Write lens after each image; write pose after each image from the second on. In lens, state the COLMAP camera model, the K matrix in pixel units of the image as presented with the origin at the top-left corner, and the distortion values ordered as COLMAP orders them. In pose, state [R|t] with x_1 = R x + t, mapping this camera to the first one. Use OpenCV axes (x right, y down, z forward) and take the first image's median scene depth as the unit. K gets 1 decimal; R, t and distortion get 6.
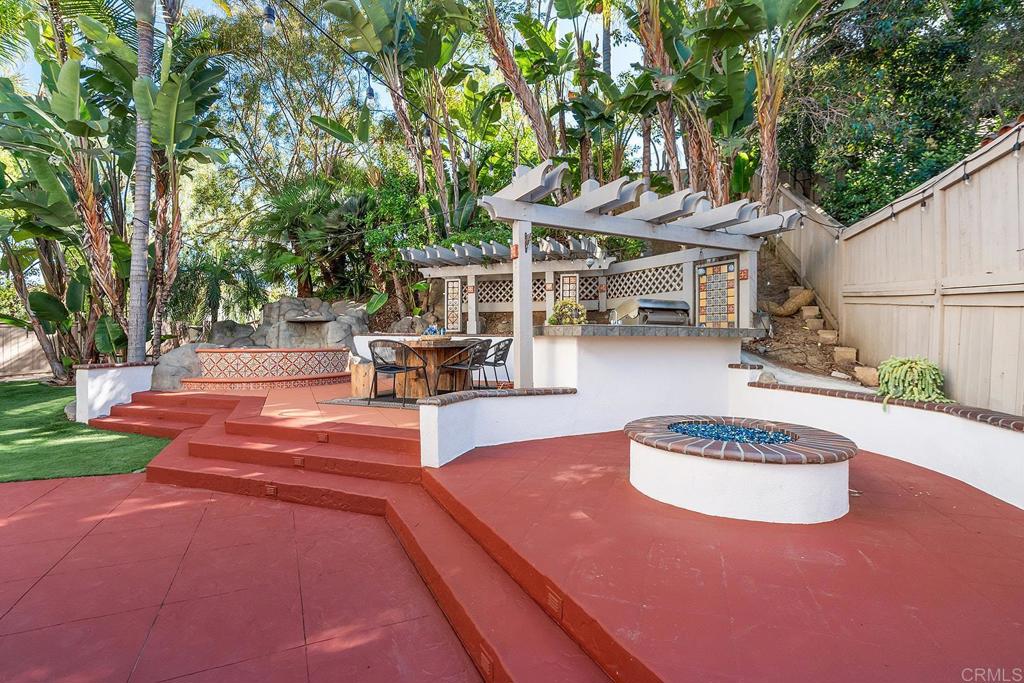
lens RADIAL K [[470.6, 0, 513.6], [0, 470.6, 340.6], [0, 0, 1]] dist [0.005098, -0.000642]
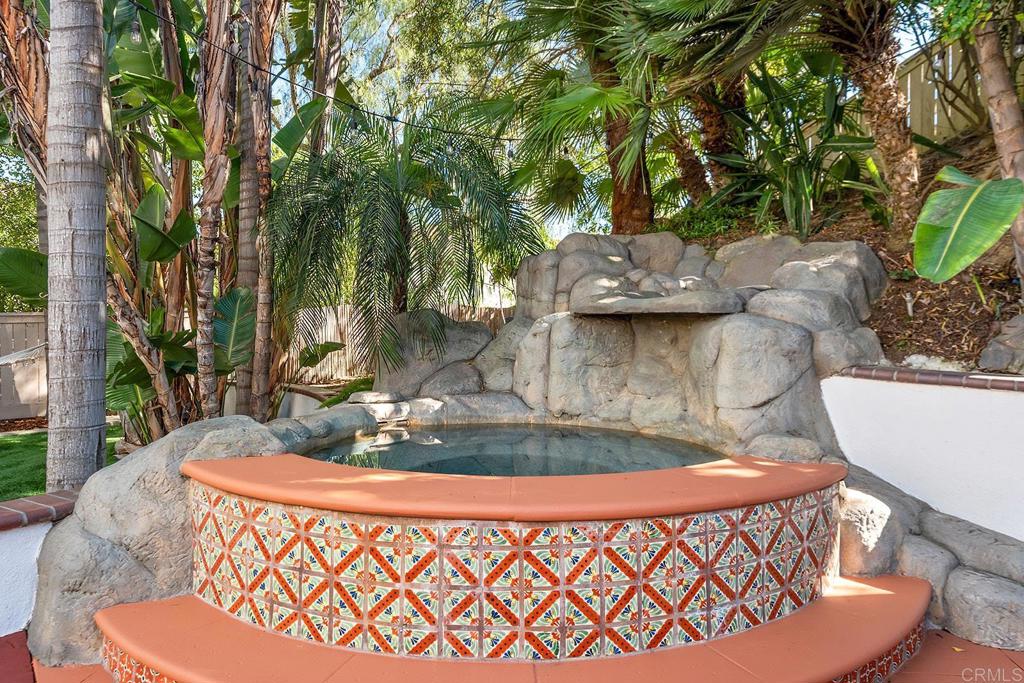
lens RADIAL K [[739.5, 0, 512.1], [0, 739.5, 340.6], [0, 0, 1]] dist [0.007771, 0.000825]
pose [[0.837997, 0.020606, -0.545286, -0.260285], [-0.005166, 0.999542, 0.029833, -0.037266], [0.545651, -0.022183, 0.837719, 0.587249]]
